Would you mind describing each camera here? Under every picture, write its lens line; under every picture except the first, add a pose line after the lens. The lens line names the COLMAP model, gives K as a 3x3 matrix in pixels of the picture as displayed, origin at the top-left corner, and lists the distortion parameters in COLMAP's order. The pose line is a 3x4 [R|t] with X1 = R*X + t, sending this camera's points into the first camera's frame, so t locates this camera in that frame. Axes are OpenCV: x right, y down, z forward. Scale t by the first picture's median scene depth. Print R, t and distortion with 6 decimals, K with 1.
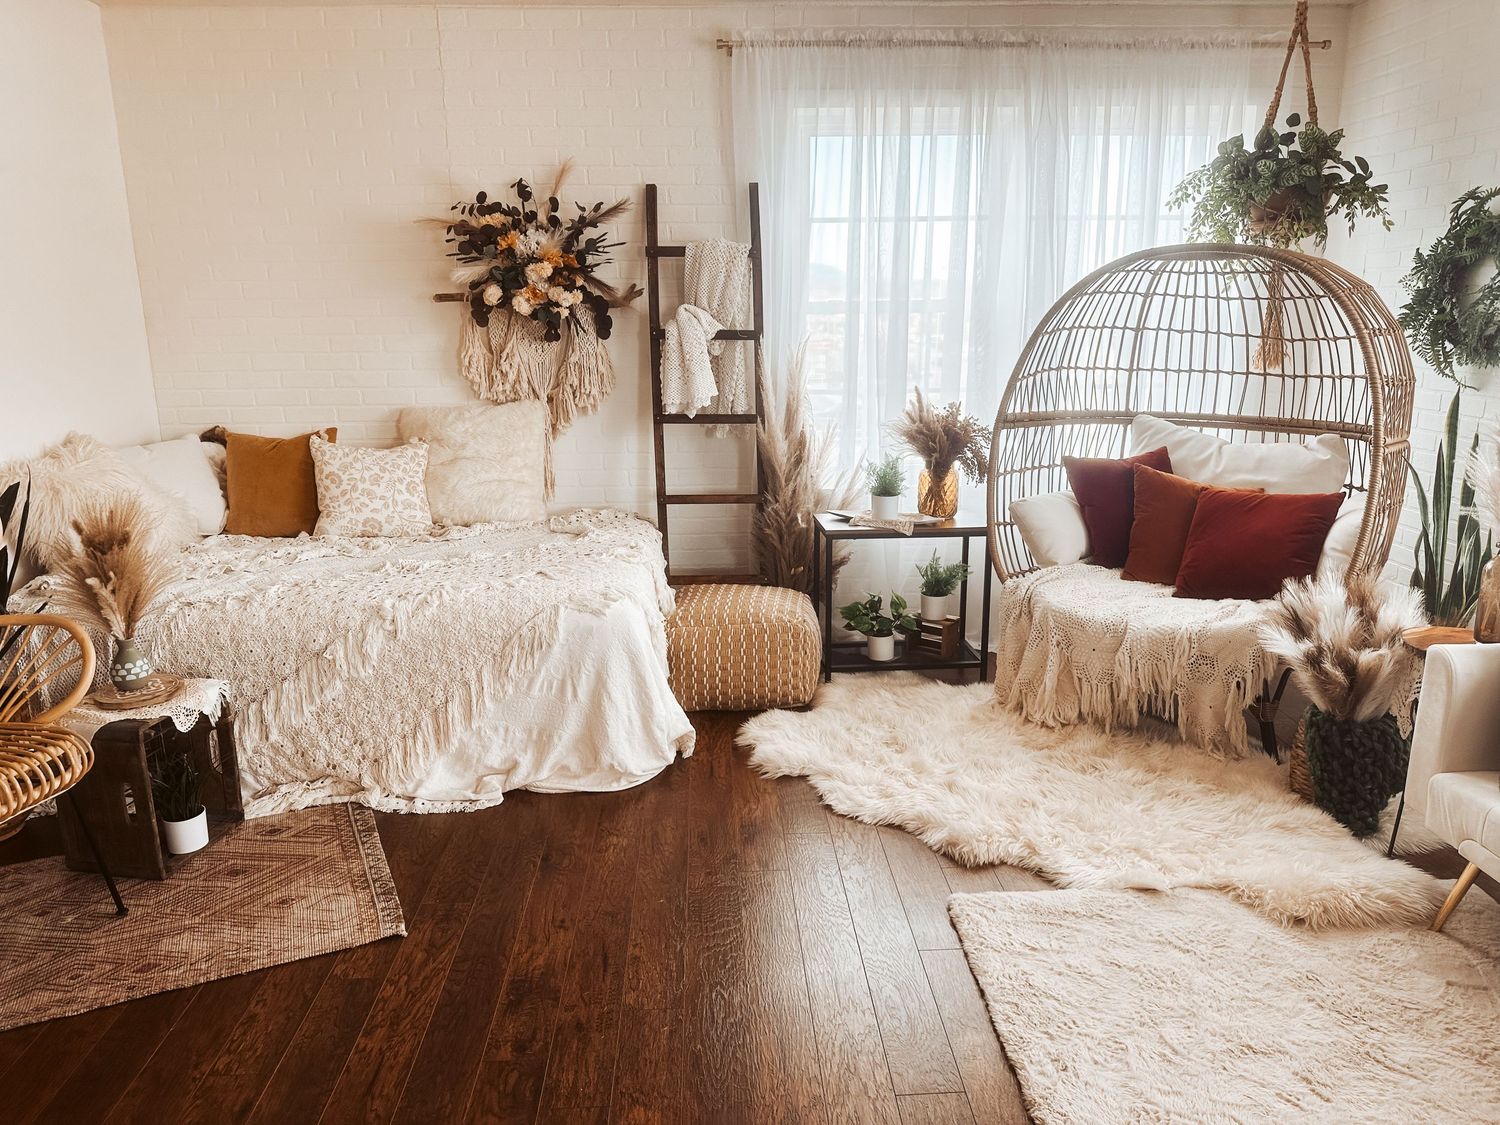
lens RADIAL K [[1066.8, 0, 753.6], [0, 1066.8, 575.1], [0, 0, 1]] dist [0.061312, -0.050390]
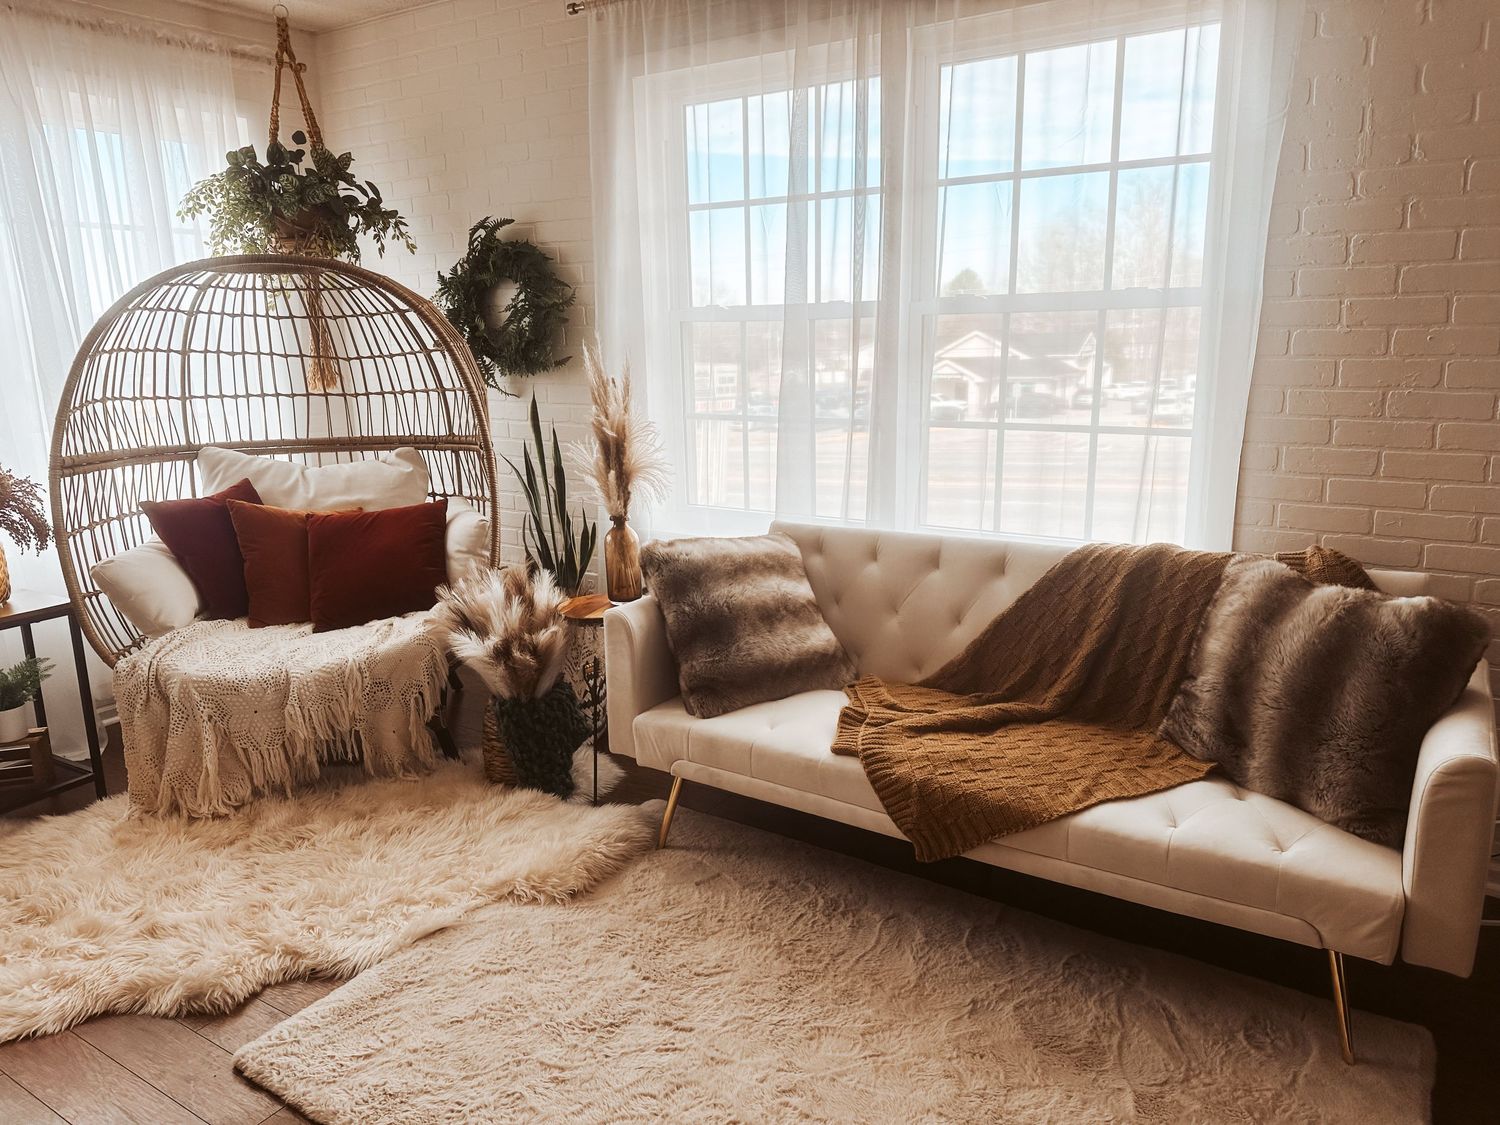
lens RADIAL K [[1066.8, 0, 750.5], [0, 1066.8, 571.6], [0, 0, 1]] dist [0.061312, -0.050390]
pose [[0.592373, -0.190112, 0.782913, -0.108954], [0.220569, 0.972902, 0.069358, -0.013151], [-0.774883, 0.131600, 0.618253, 0.127327]]
